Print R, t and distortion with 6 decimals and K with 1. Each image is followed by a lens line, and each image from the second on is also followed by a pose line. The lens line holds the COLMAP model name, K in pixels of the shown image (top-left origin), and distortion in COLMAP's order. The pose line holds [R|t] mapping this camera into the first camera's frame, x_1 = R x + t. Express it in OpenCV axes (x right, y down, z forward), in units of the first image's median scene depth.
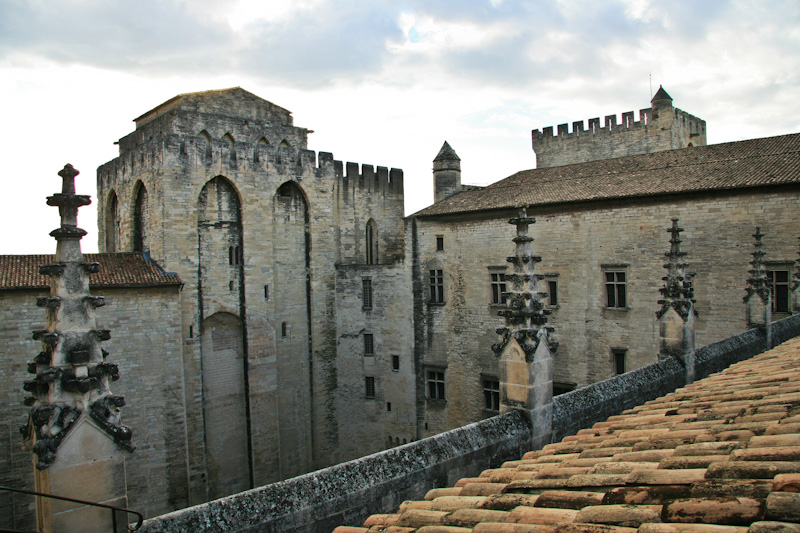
lens RADIAL K [[617.9, 0, 397.0], [0, 617.9, 273.3], [0, 0, 1]] dist [-0.180260, 0.136682]
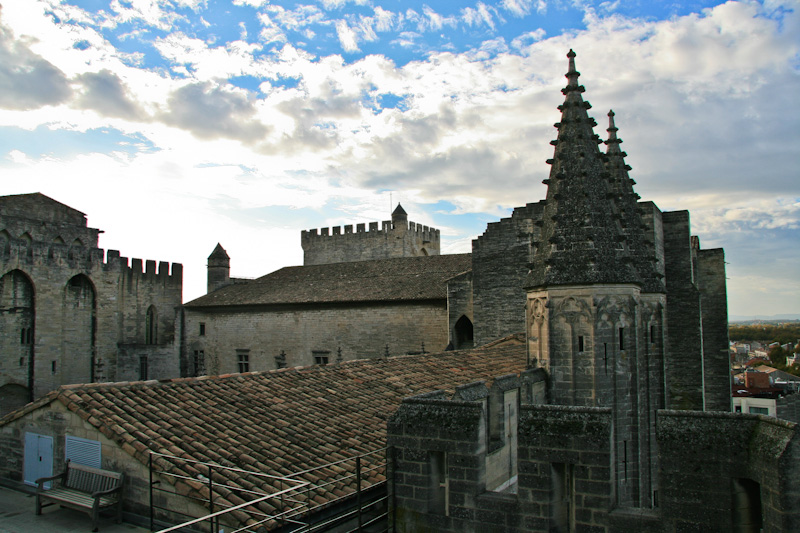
lens RADIAL K [[617.9, 0, 397.0], [0, 617.9, 273.3], [0, 0, 1]] dist [-0.180260, 0.136682]
pose [[0.960138, 0.038312, 0.276887, 0.098563], [-0.008000, 0.993923, -0.109785, -0.028076], [-0.279411, 0.103194, 0.954610, -0.283269]]
